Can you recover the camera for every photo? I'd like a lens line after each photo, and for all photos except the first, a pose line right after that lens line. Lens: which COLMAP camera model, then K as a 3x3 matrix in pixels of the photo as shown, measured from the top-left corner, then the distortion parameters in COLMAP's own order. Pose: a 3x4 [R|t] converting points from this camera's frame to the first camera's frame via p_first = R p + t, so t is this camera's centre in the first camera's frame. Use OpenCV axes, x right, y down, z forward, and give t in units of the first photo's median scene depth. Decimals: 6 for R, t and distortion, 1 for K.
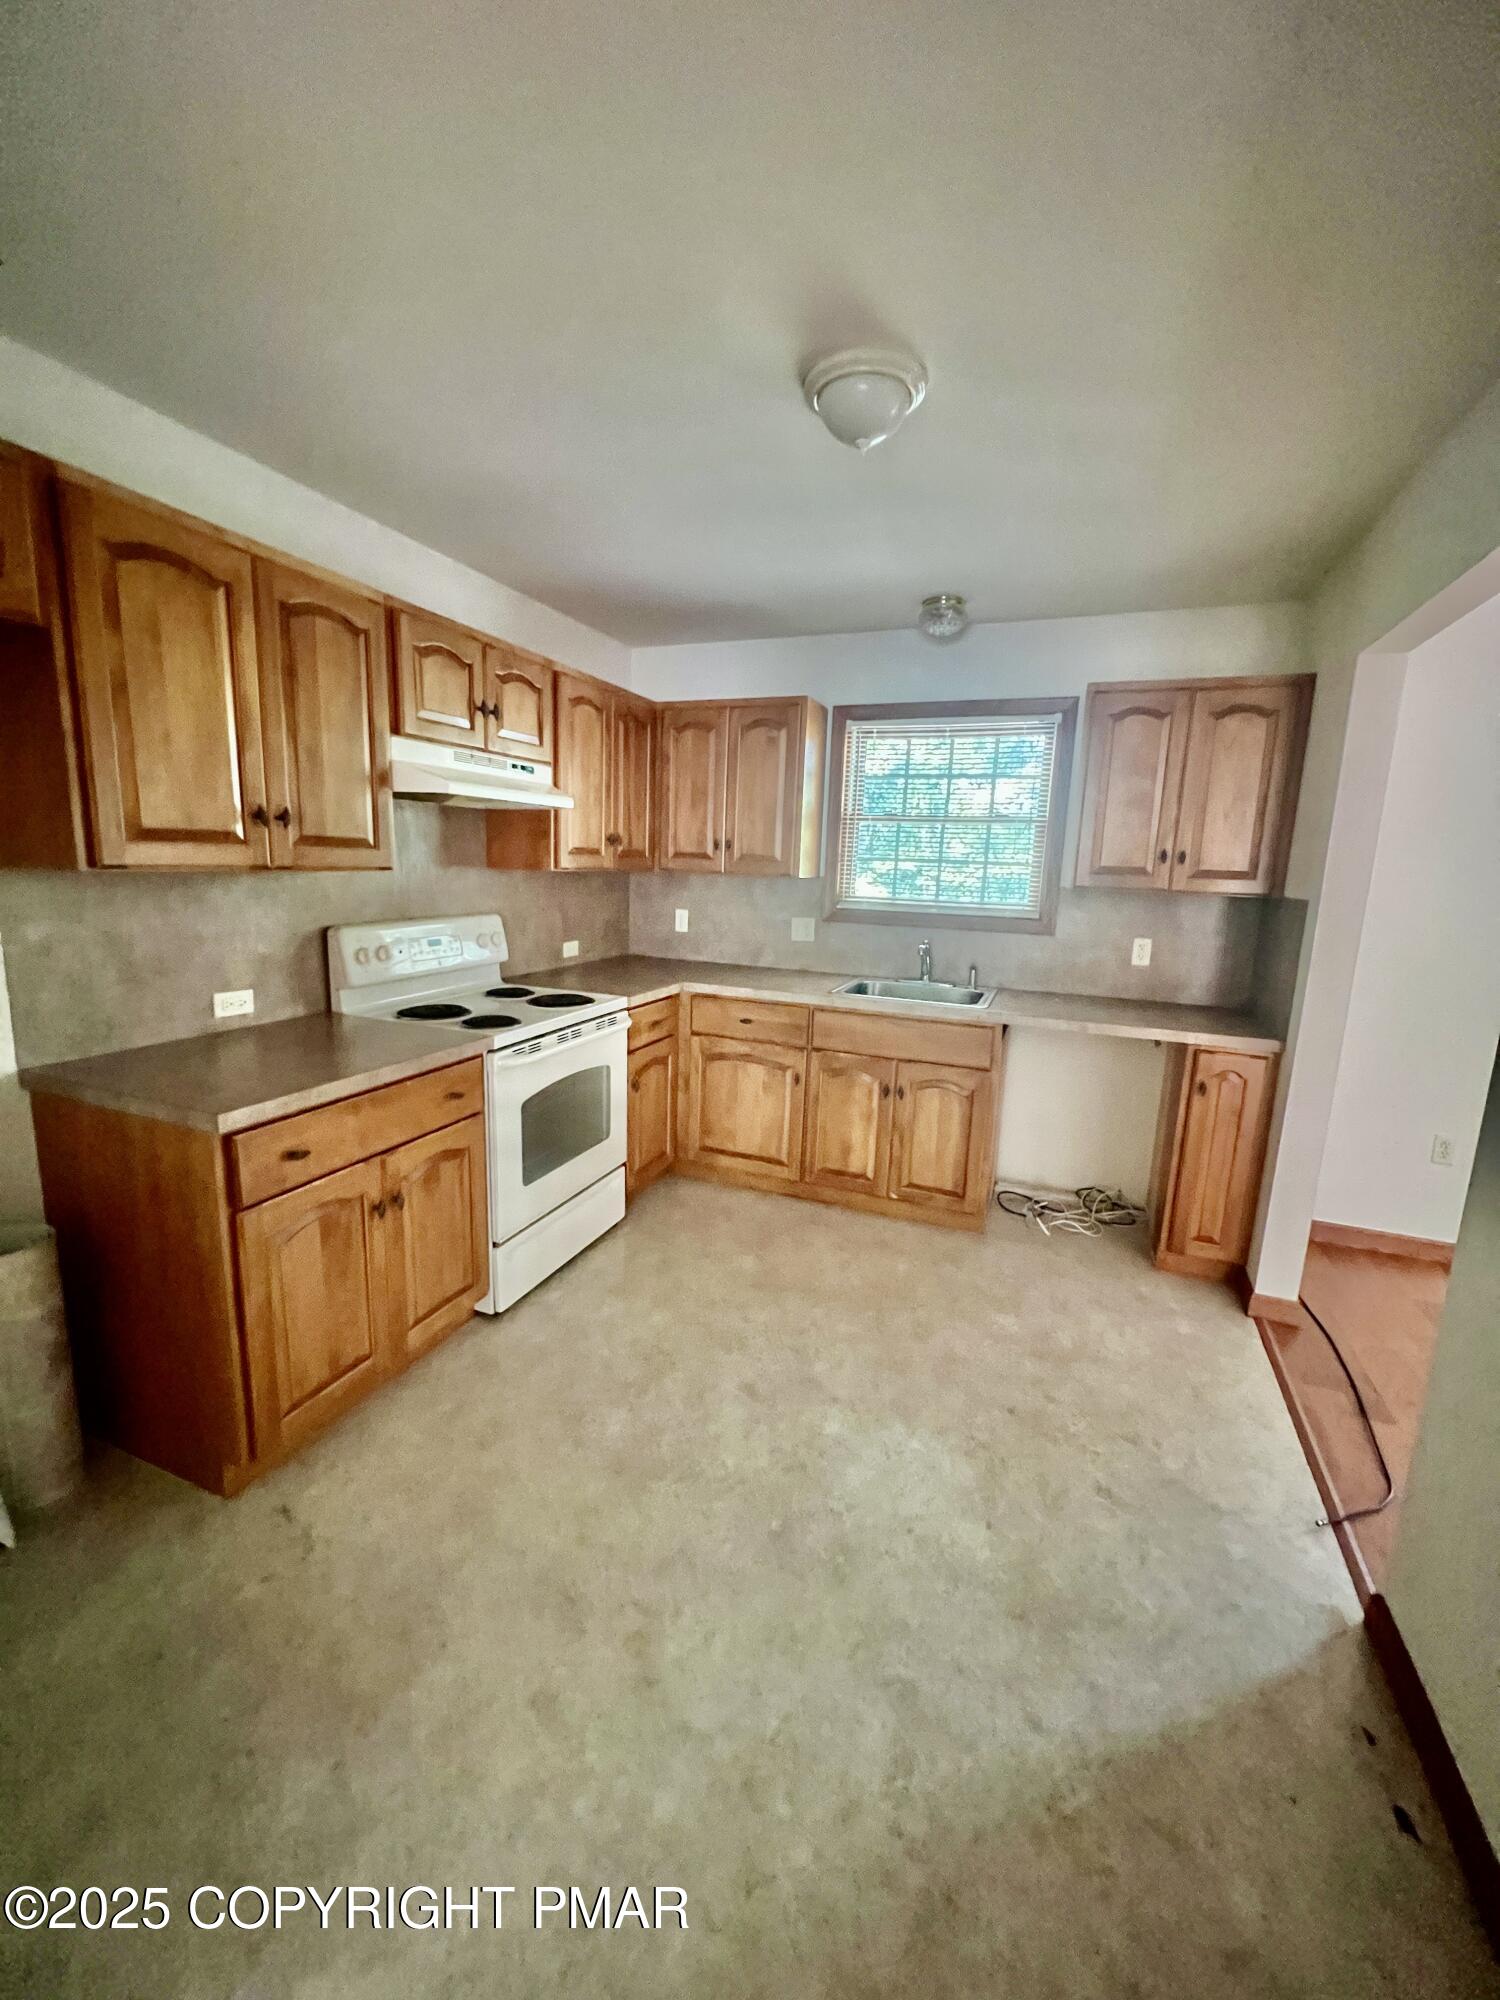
lens RADIAL K [[795.0, 0, 752.5], [0, 795.0, 1005.6], [0, 0, 1]] dist [-0.001309, 0.000126]
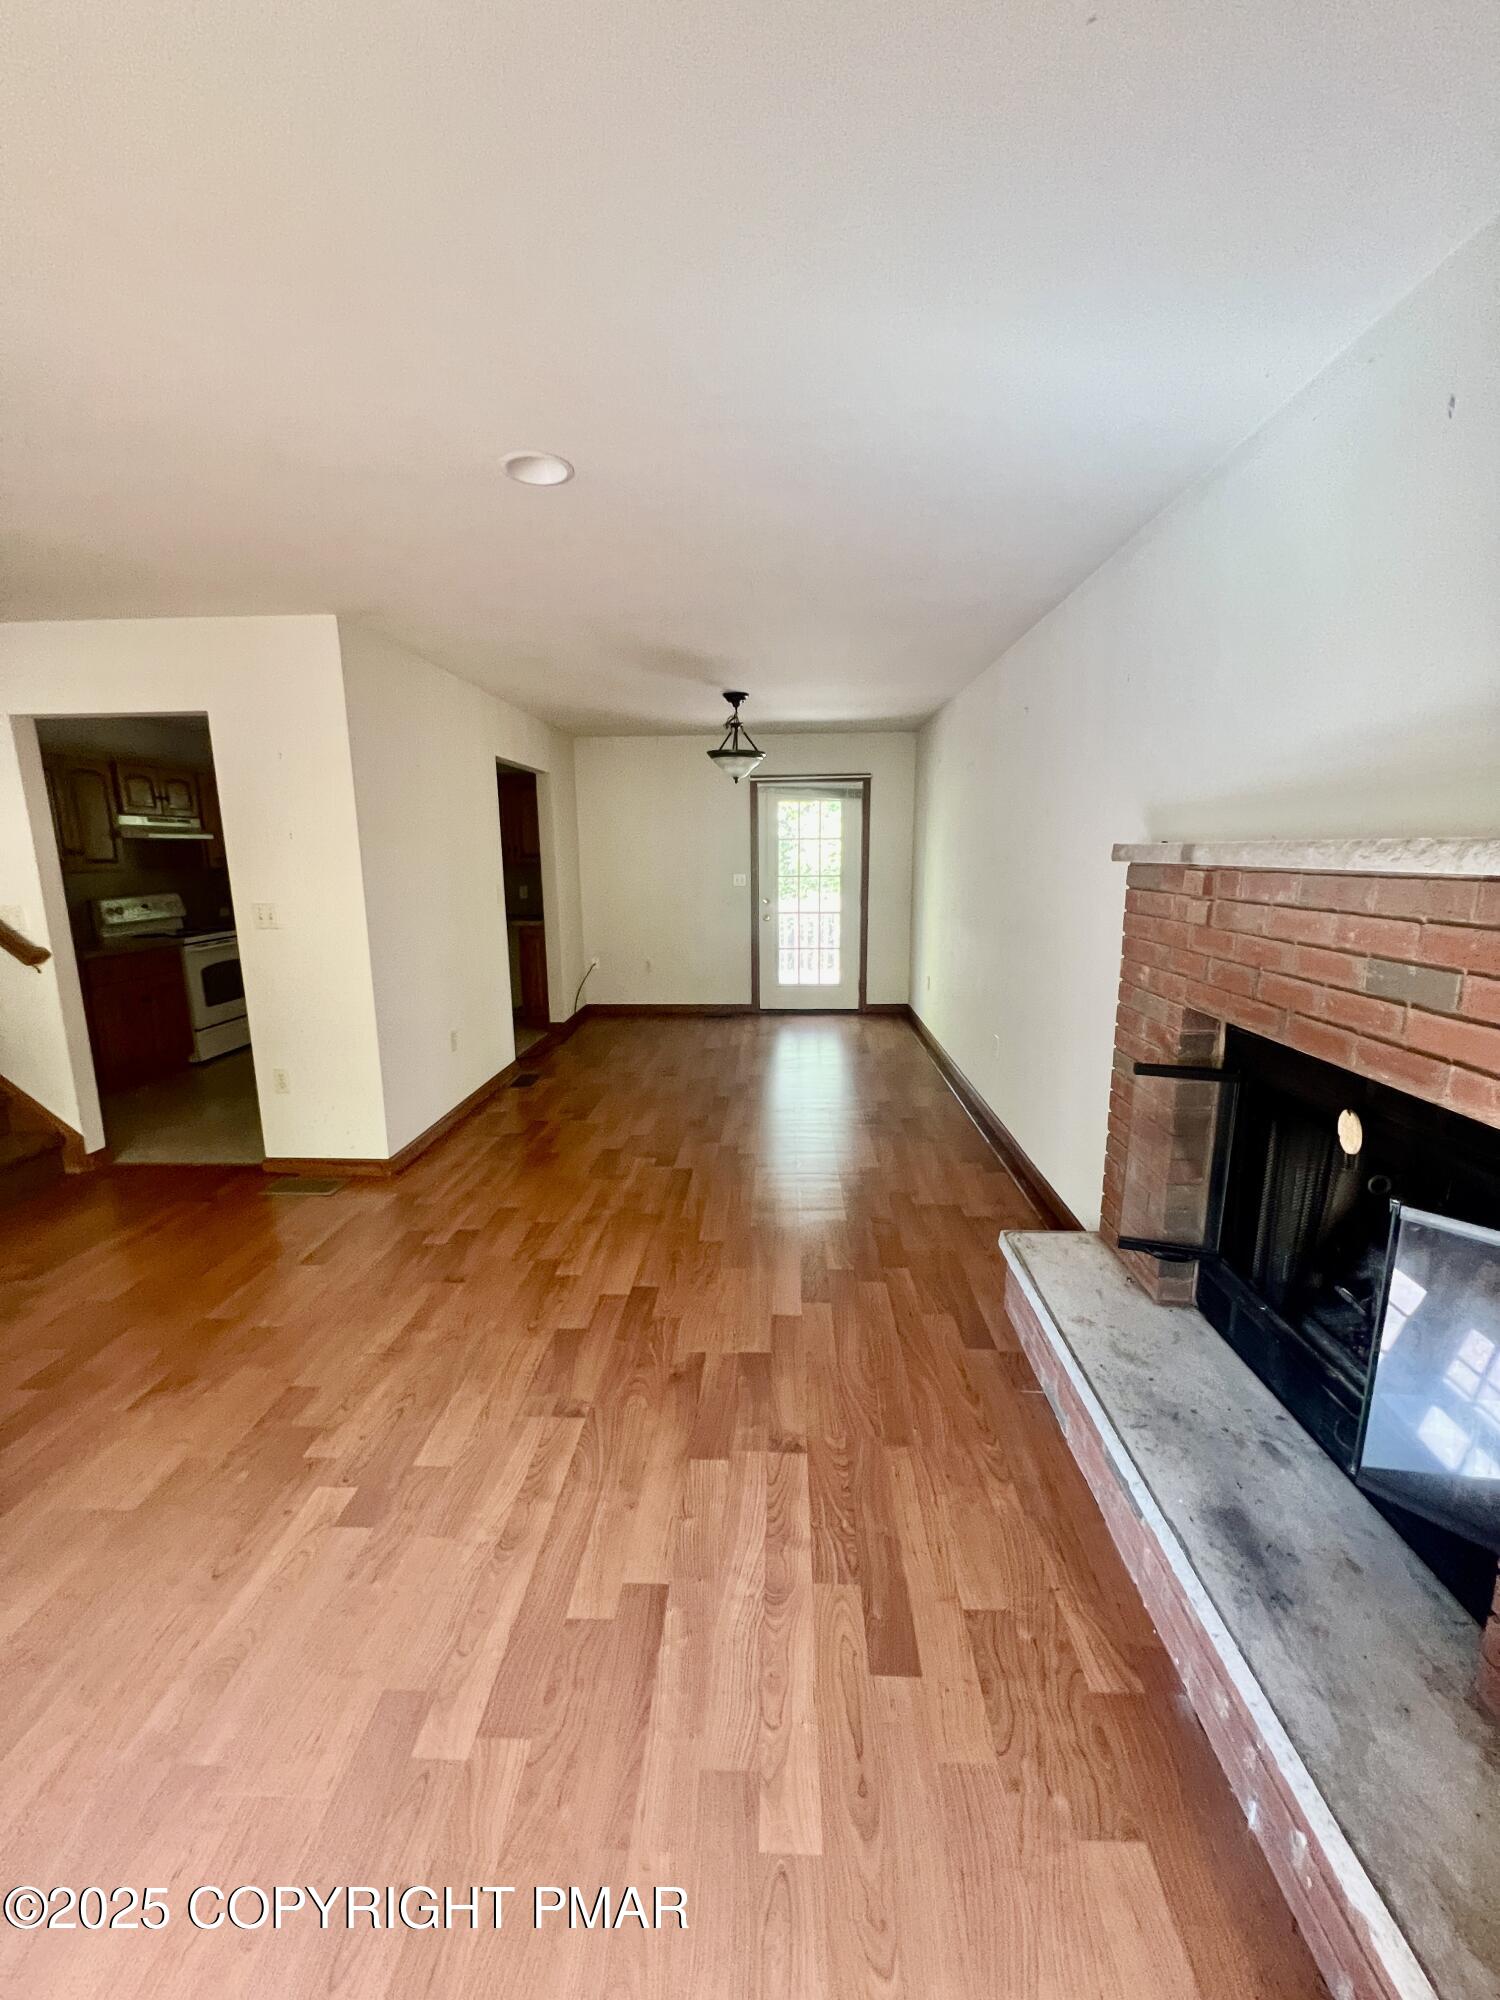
lens RADIAL K [[795.0, 0, 752.4], [0, 795.0, 1002.1], [0, 0, 1]] dist [-0.001309, 0.000126]
pose [[0.941397, -0.108591, 0.319342, 0.472137], [0.105121, 0.994061, 0.028137, 0.322379], [-0.320501, 0.007082, 0.947222, -1.713322]]
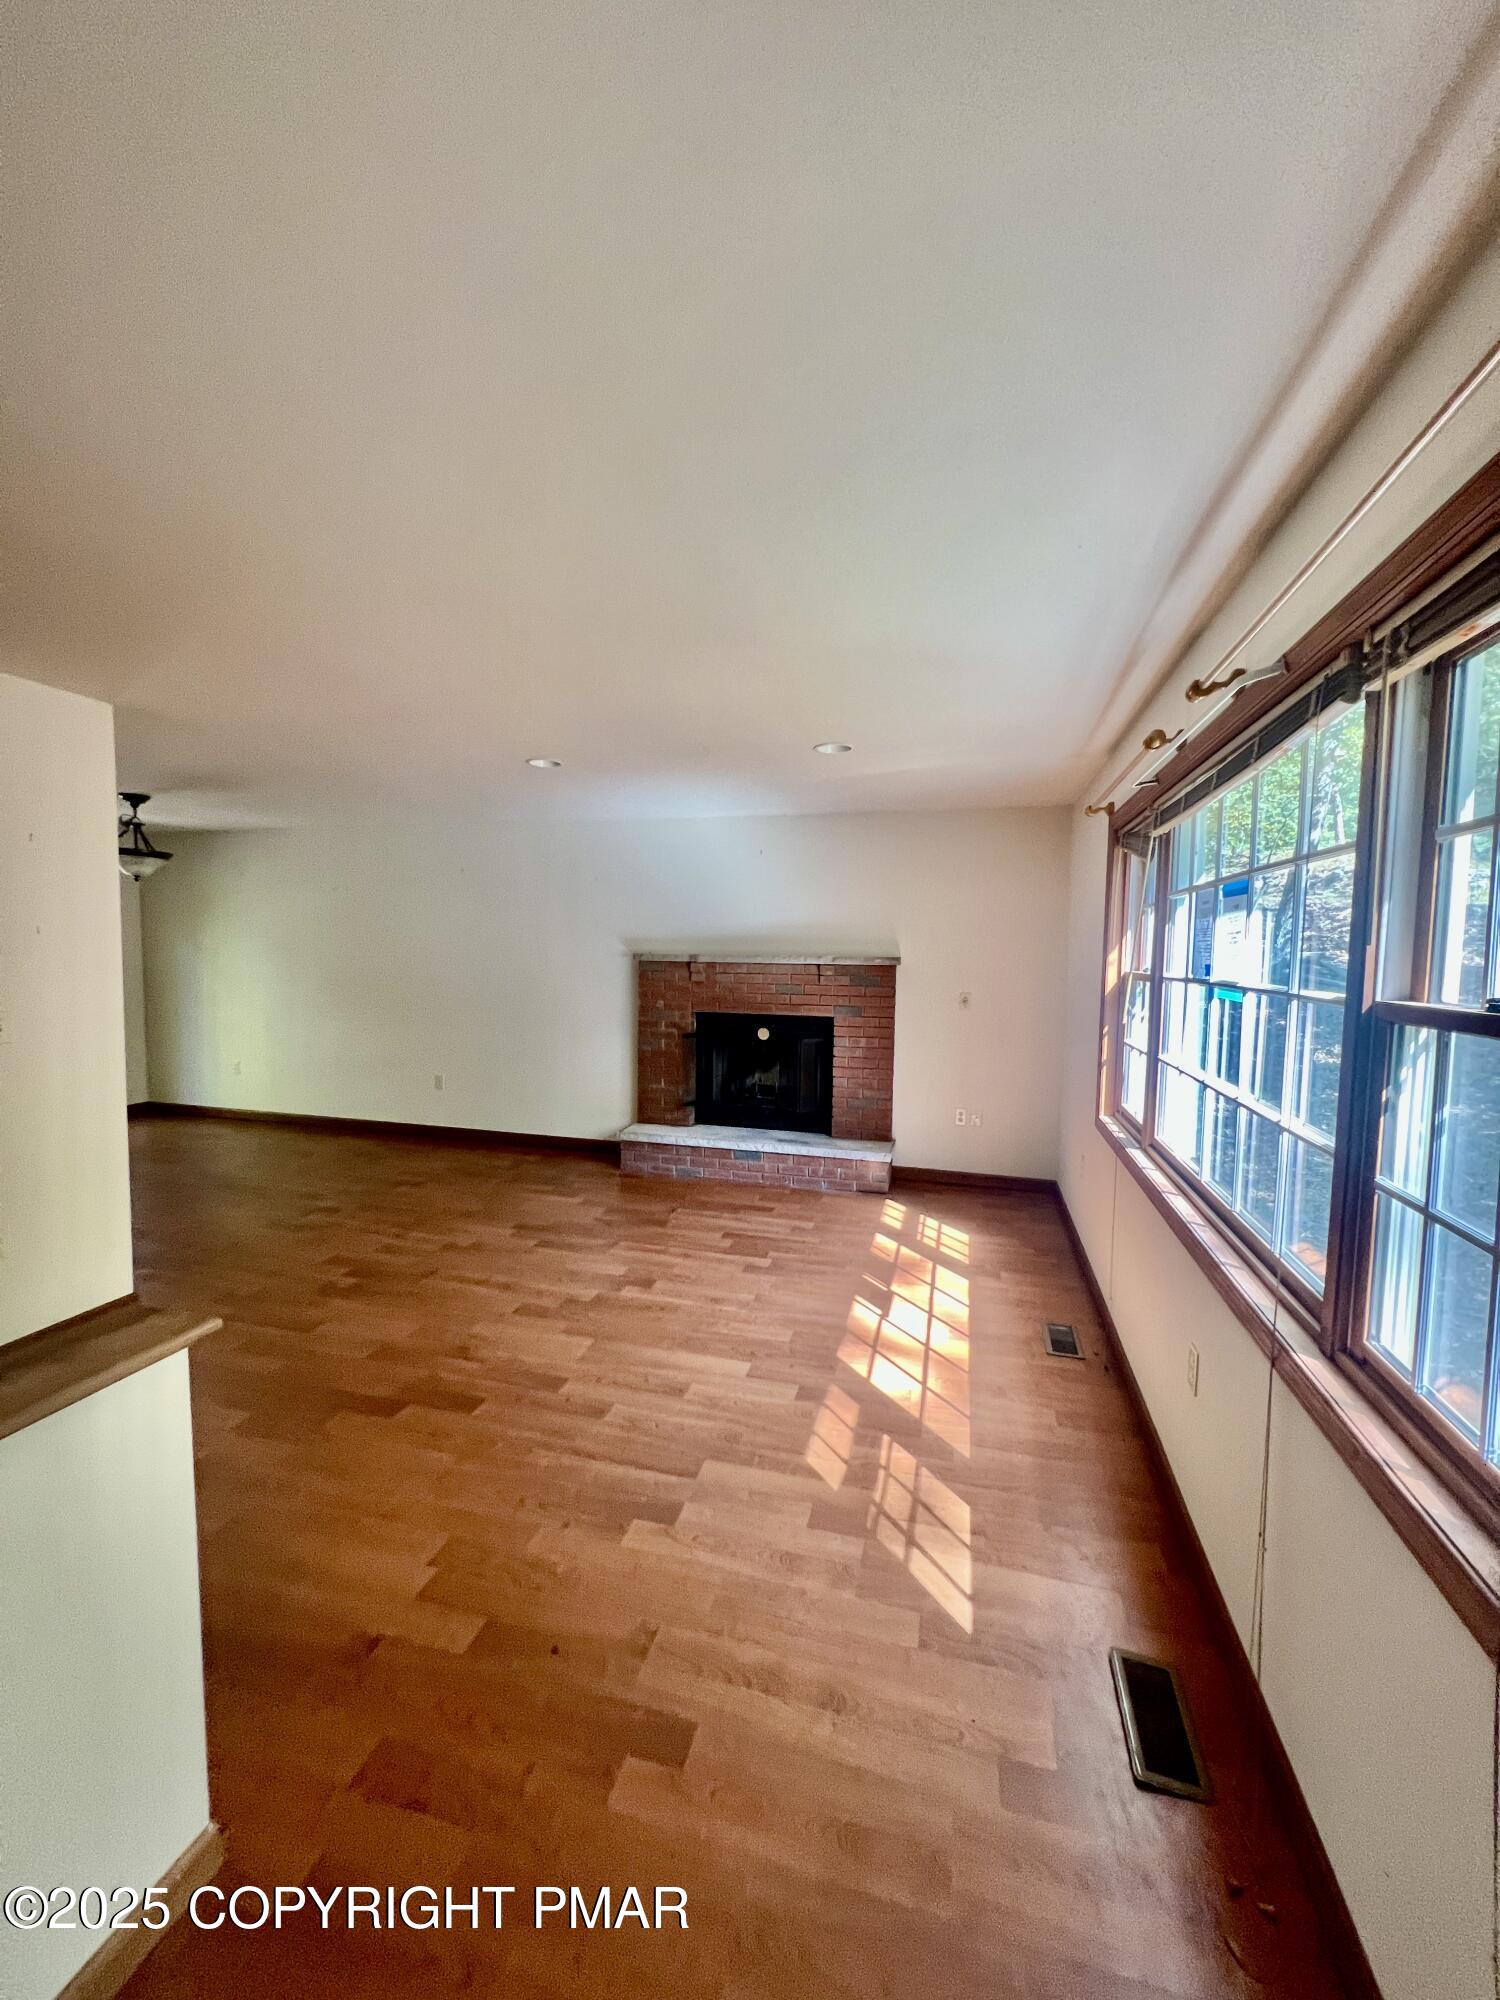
lens RADIAL K [[795.0, 0, 745.0], [0, 795.0, 1001.3], [0, 0, 1]] dist [-0.001309, 0.000126]
pose [[-0.116037, -0.105321, 0.987645, -1.126461], [0.162510, 0.978949, 0.123487, 0.110190], [-0.979860, 0.174831, -0.096479, -1.015257]]
